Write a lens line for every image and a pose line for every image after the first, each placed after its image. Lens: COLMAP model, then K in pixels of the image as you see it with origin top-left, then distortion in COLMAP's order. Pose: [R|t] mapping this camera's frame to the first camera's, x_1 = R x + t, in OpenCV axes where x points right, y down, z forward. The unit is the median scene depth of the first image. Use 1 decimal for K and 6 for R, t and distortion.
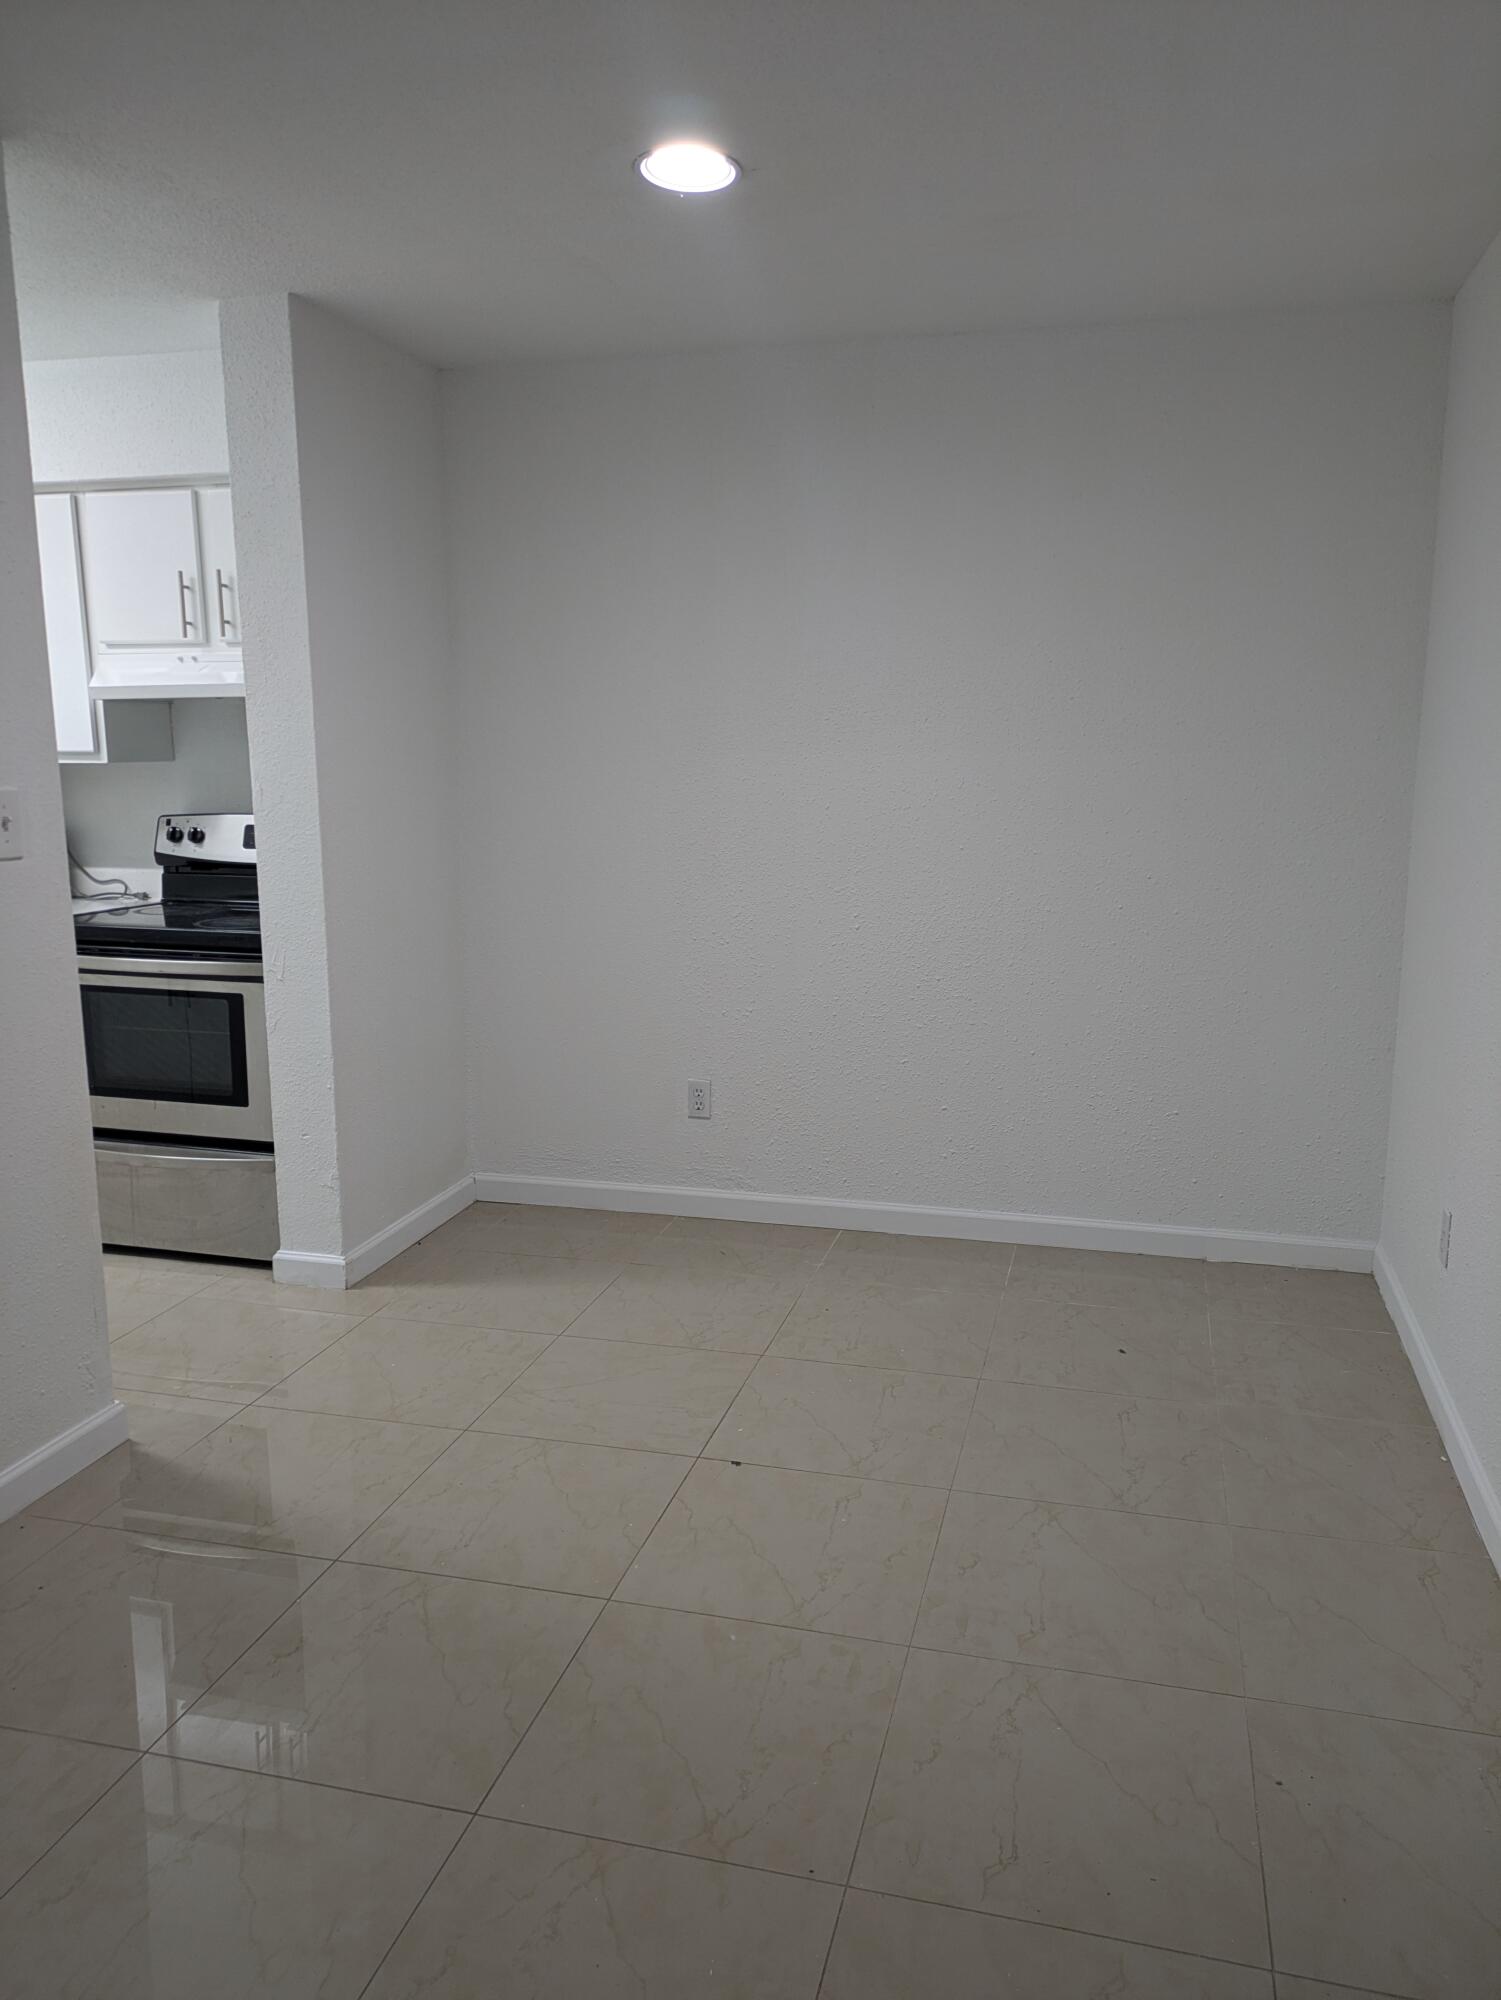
lens RADIAL K [[1485.0, 0, 750.5], [0, 1485.0, 1000.0], [0, 0, 1]] dist [0.086648, -0.001679]
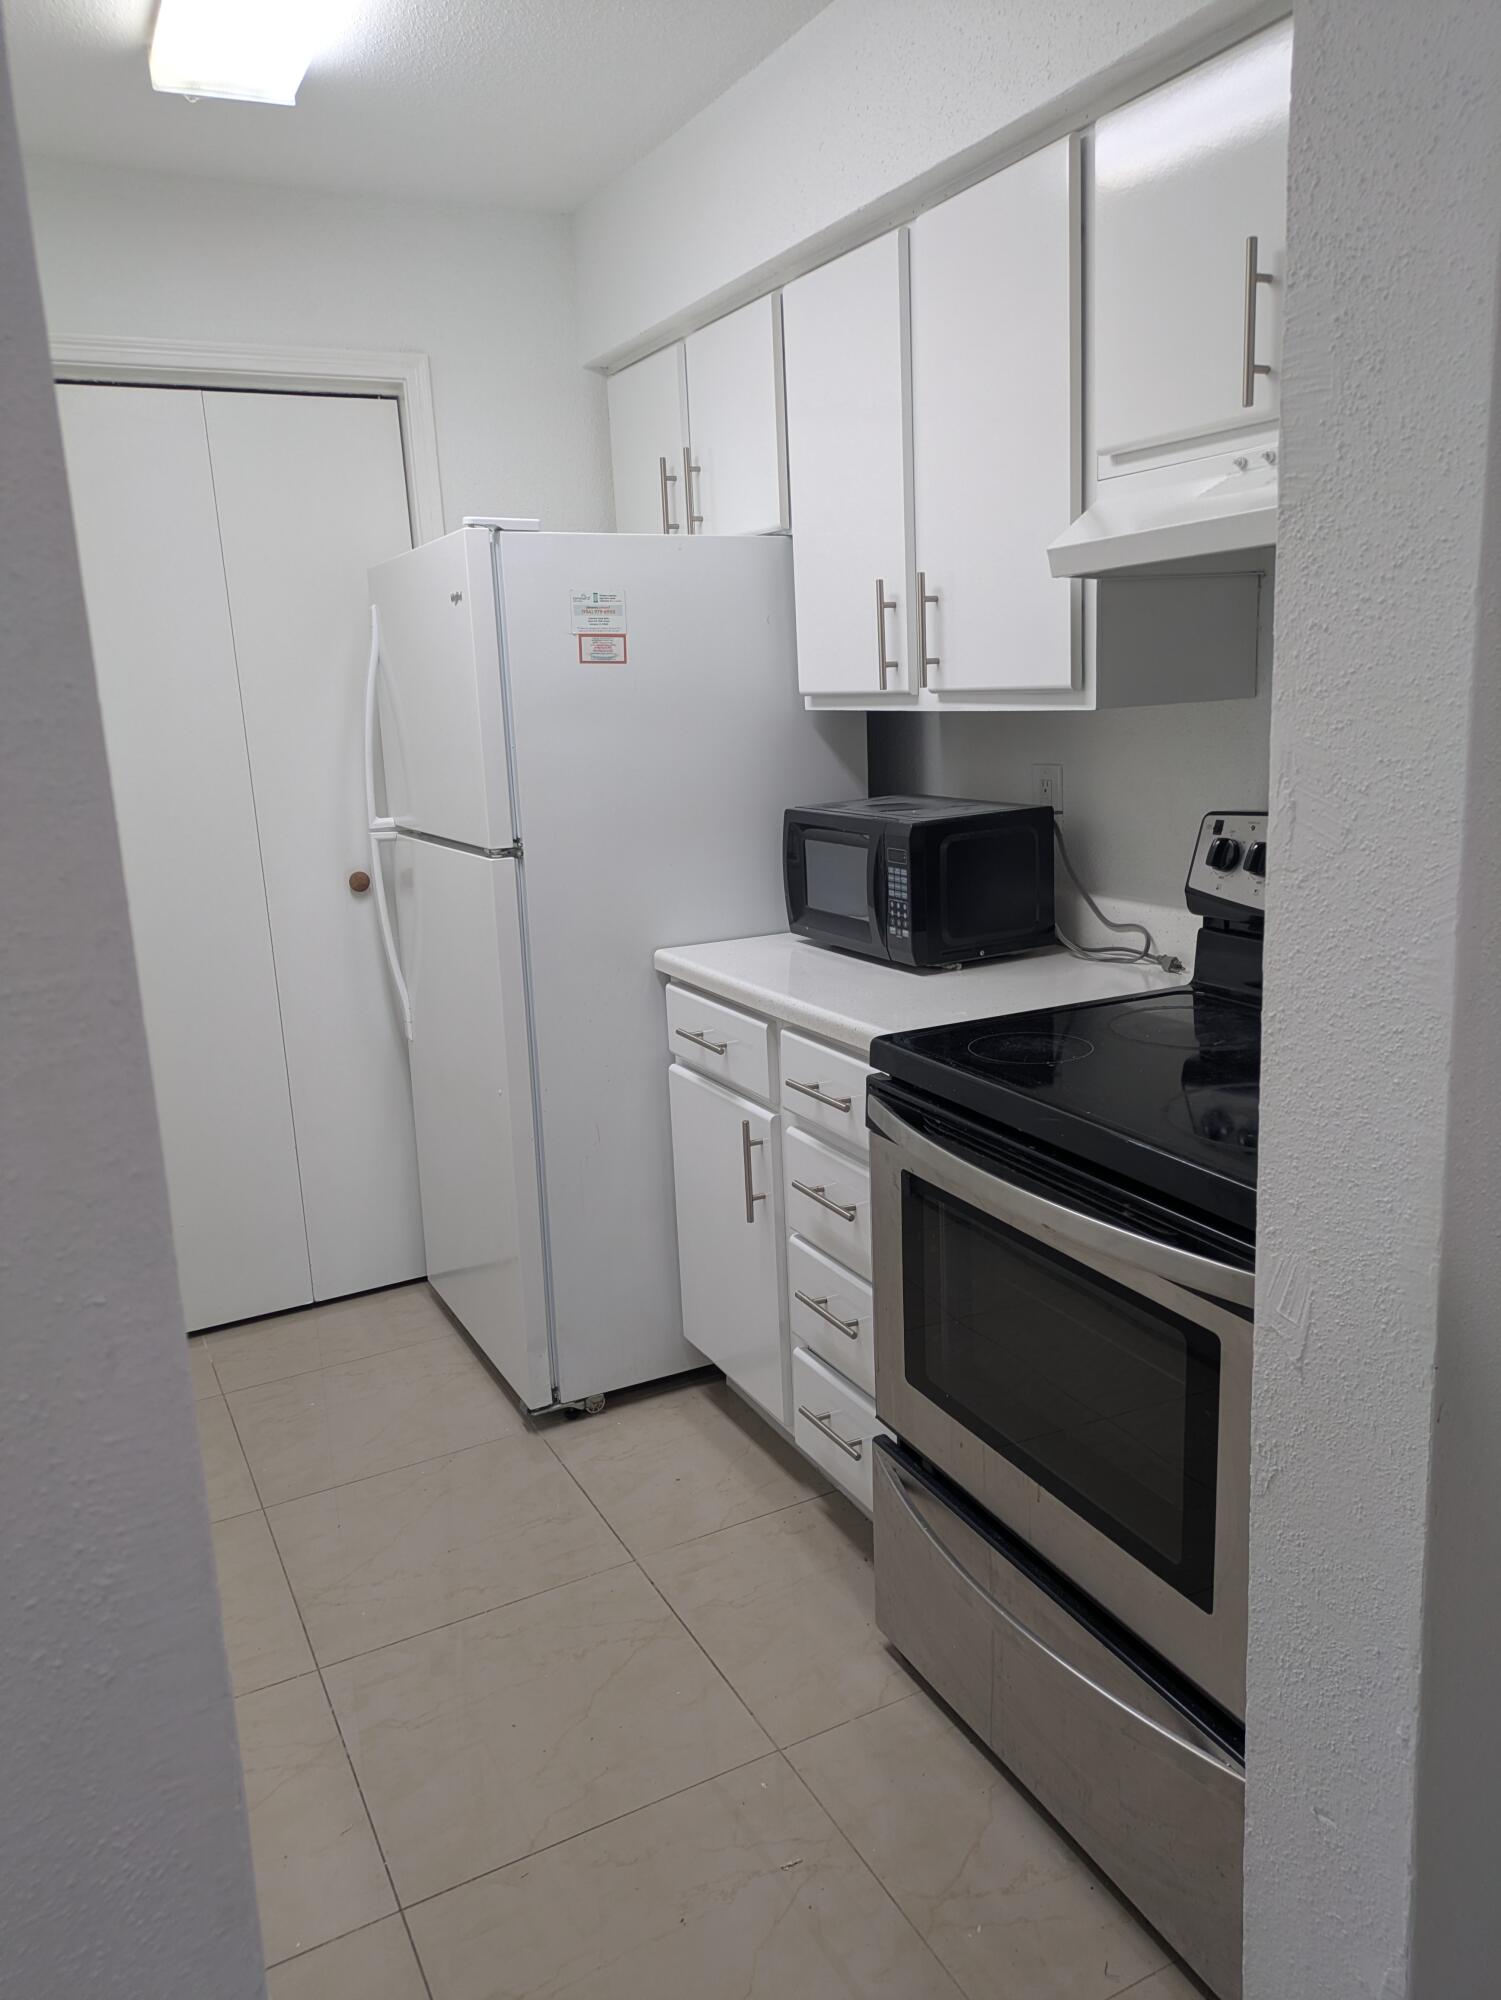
lens RADIAL K [[1485.0, 0, 750.5], [0, 1485.0, 1000.0], [0, 0, 1]] dist [0.086648, -0.001679]
pose [[0.656566, 0.144561, -0.740286, -0.127471], [-0.081970, 0.989324, 0.120492, -0.113721], [0.749802, -0.018429, 0.661406, 0.595487]]
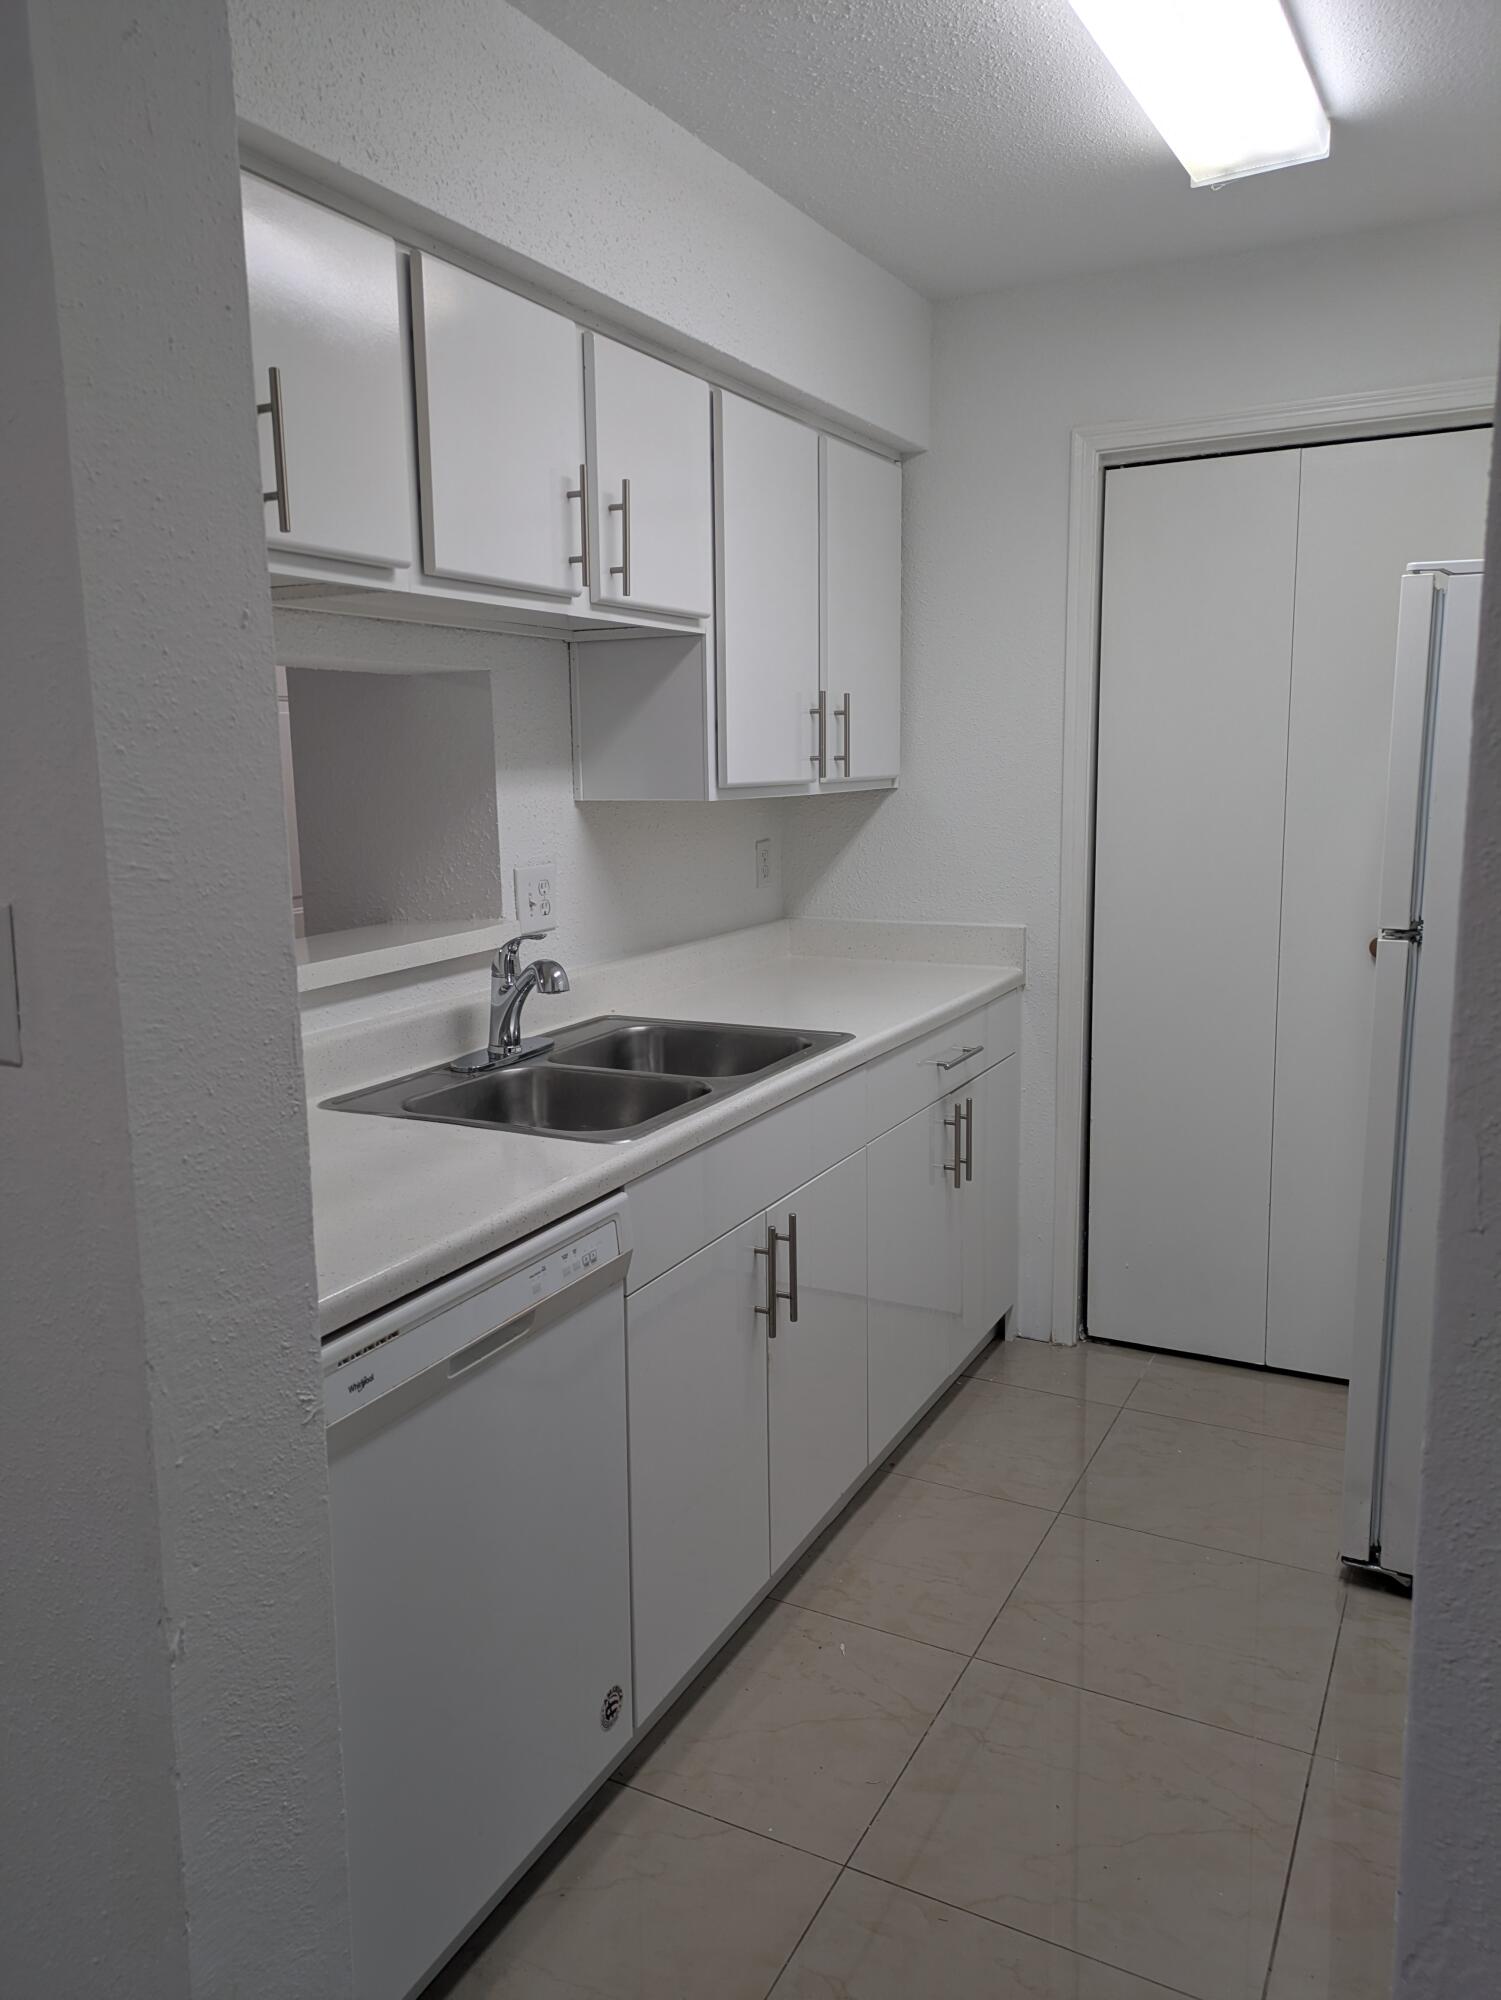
lens RADIAL K [[1503.5, 0, 755.7], [0, 1503.5, 1014.4], [0, 0, 1]] dist [0.091214, 0.002192]
pose [[-0.207546, 0.186442, -0.960294, -0.084094], [-0.147463, 0.964488, 0.219127, -0.139511], [0.967047, 0.187087, -0.172682, 0.736465]]
